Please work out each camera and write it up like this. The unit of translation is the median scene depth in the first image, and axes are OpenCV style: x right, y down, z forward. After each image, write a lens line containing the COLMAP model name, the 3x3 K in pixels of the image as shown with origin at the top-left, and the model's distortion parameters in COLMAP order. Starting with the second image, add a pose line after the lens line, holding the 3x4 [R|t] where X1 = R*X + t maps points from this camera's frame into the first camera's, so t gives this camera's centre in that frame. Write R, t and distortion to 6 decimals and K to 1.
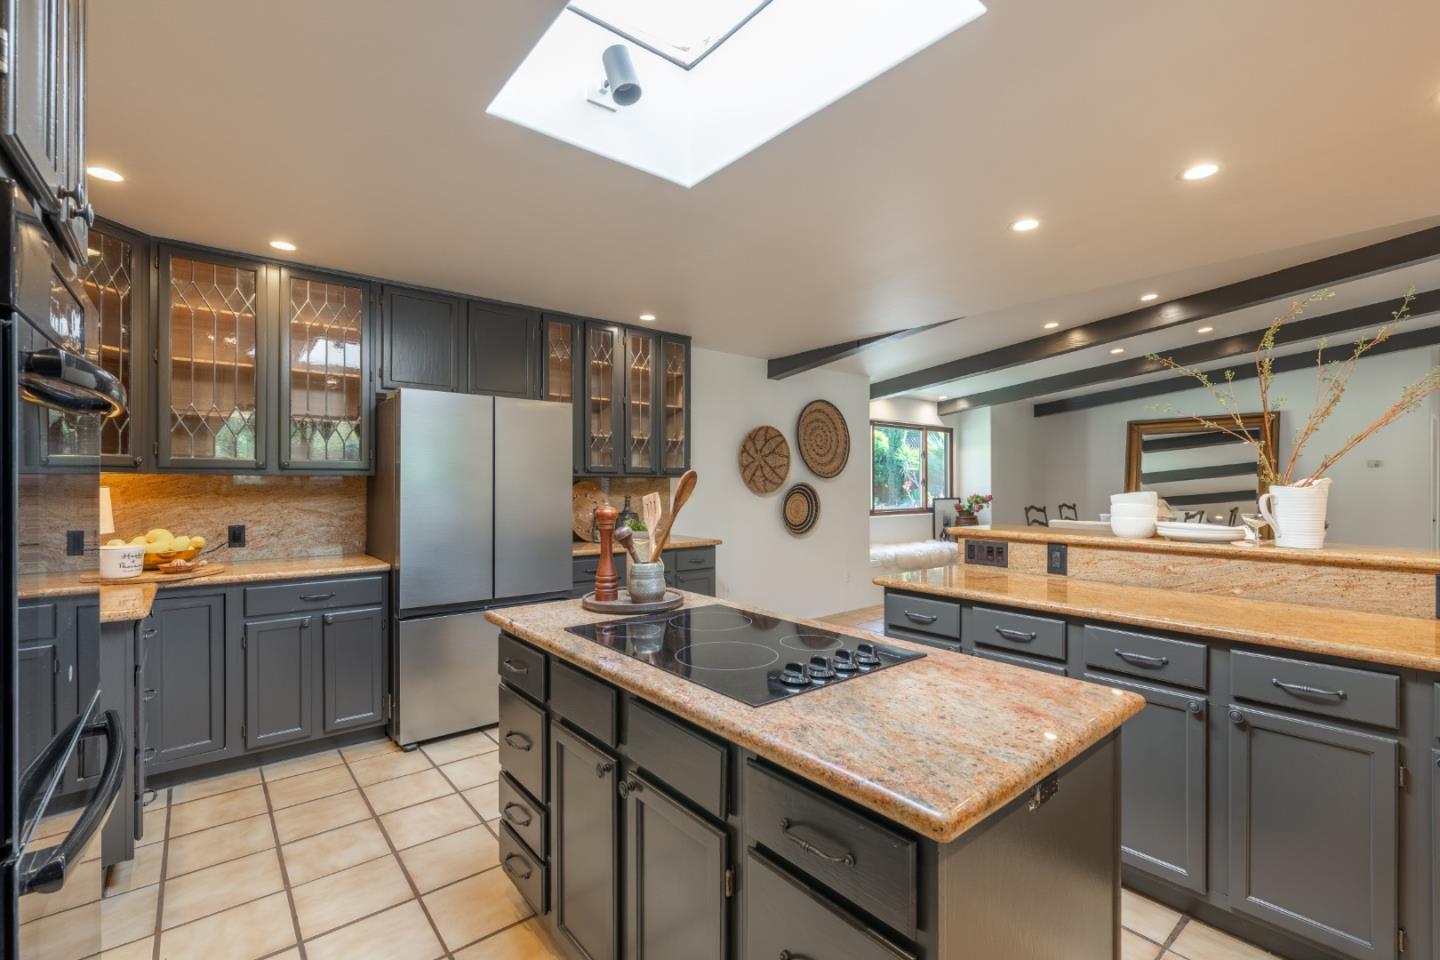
lens RADIAL K [[632.7, 0, 720.9], [0, 632.7, 488.1], [0, 0, 1]] dist [-0.004141, -0.001753]
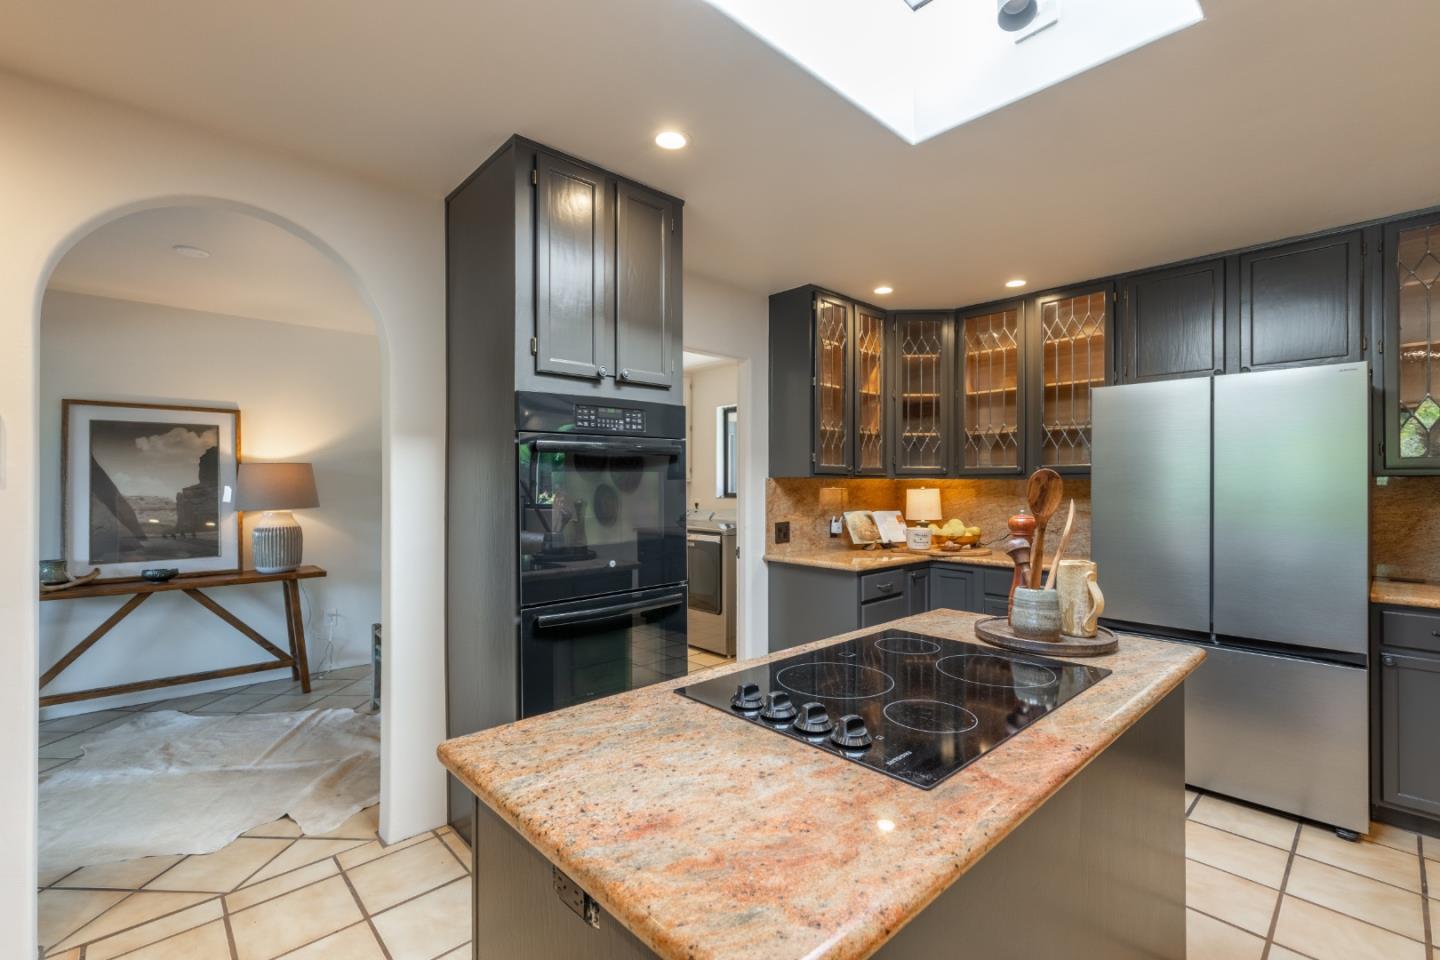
lens RADIAL K [[632.7, 0, 721.0], [0, 632.7, 481.9], [0, 0, 1]] dist [-0.004141, -0.001753]
pose [[0.059550, -0.005553, -0.998210, 1.044304], [-0.008265, 0.999948, -0.006056, -0.009247], [0.998191, 0.008611, 0.059501, 0.918913]]
